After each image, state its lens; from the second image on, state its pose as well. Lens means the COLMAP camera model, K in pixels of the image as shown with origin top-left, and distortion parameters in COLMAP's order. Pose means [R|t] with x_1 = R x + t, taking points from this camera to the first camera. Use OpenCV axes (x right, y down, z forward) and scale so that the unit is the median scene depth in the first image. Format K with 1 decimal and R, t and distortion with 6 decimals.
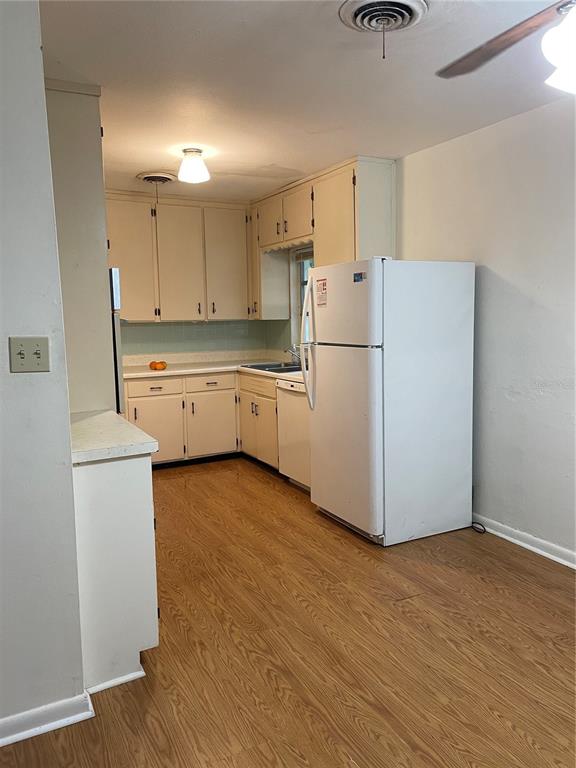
lens RADIAL K [[561.6, 0, 288.0], [0, 561.6, 384.0], [0, 0, 1]] dist [0.084586, -0.102138]
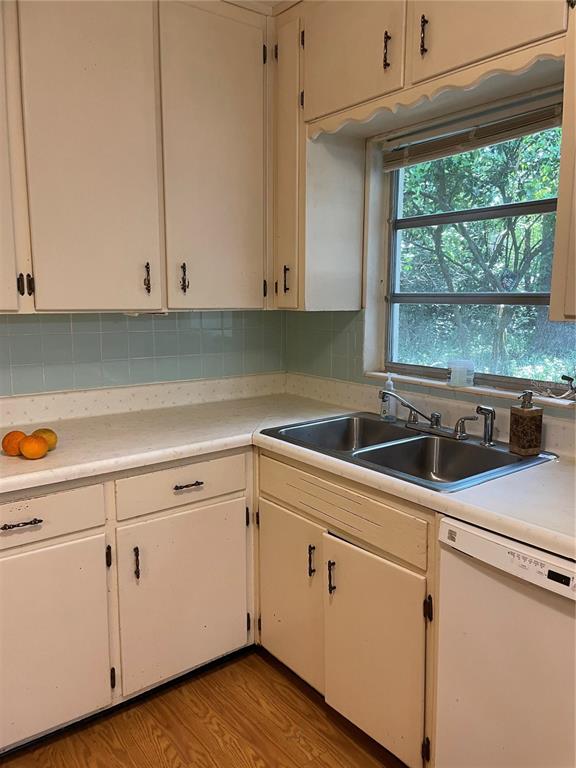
lens RADIAL K [[561.6, 0, 288.0], [0, 561.6, 384.0], [0, 0, 1]] dist [0.084586, -0.102138]
pose [[0.985411, -0.006668, 0.170061, -0.128795], [0.001209, 0.999481, 0.032183, -0.075388], [-0.170187, -0.031508, 0.984908, 0.608713]]
